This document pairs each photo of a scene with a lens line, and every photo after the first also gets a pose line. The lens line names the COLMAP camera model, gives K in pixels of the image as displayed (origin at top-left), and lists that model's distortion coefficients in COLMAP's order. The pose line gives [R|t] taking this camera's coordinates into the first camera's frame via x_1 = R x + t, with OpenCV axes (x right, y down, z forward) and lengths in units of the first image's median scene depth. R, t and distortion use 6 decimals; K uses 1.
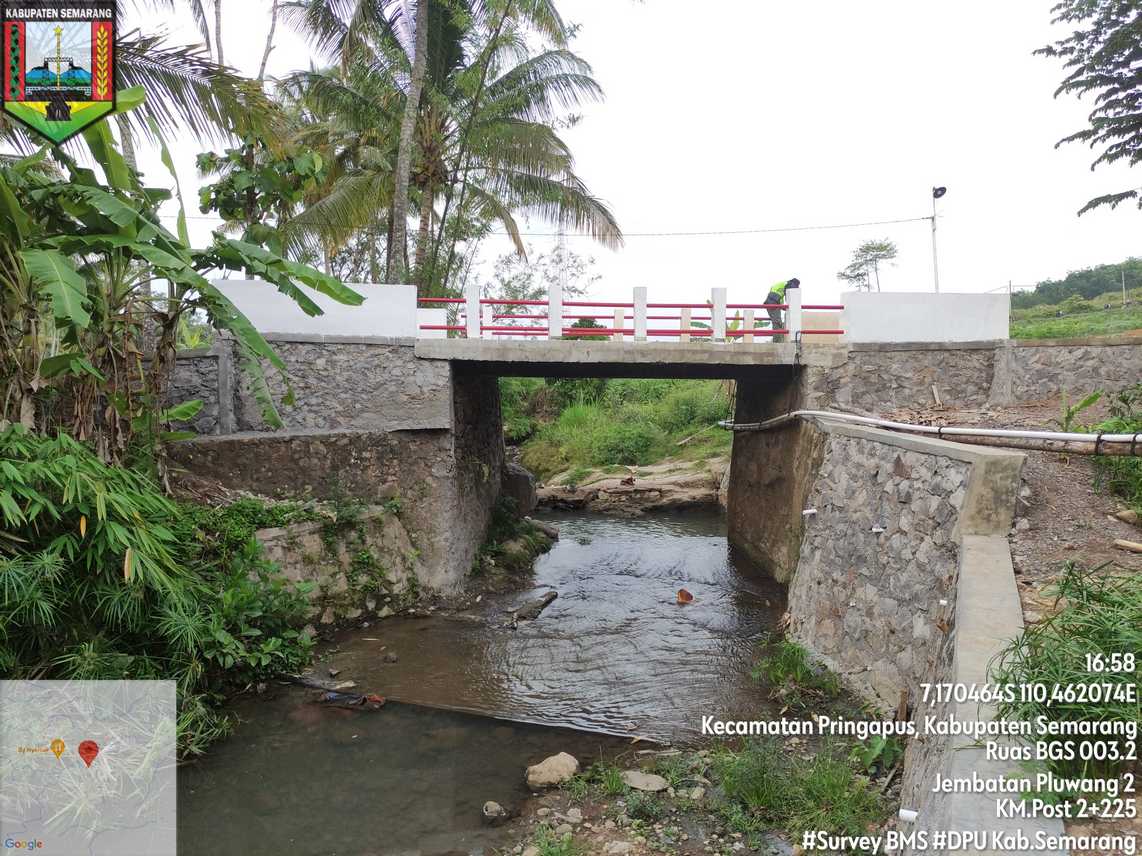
lens RADIAL K [[838.5, 0, 569.7], [0, 838.5, 425.6], [0, 0, 1]] dist [0.066674, -0.071291]
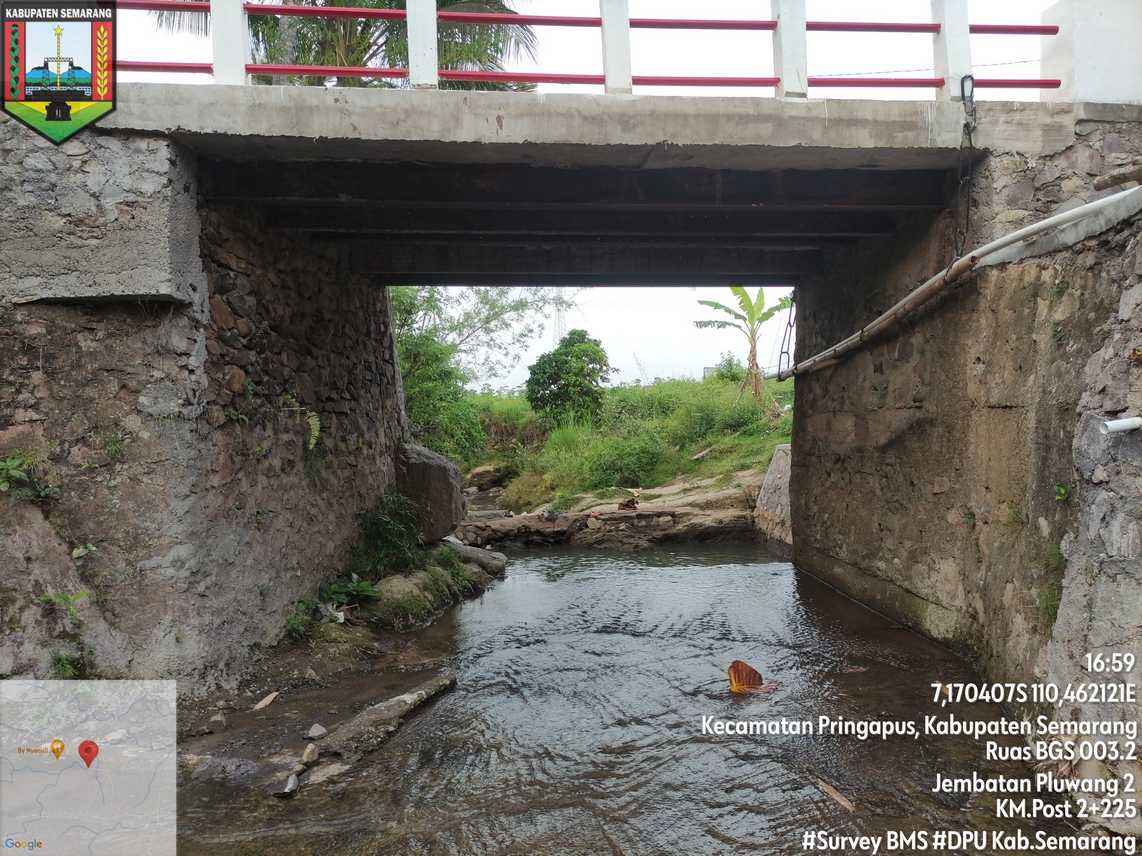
lens RADIAL K [[838.5, 0, 569.7], [0, 838.5, 425.6], [0, 0, 1]] dist [0.066674, -0.071291]
pose [[0.999327, -0.036034, -0.006809, 0.054250], [0.035462, 0.996857, -0.070849, 0.100929], [0.009340, 0.070560, 0.997464, 0.555335]]
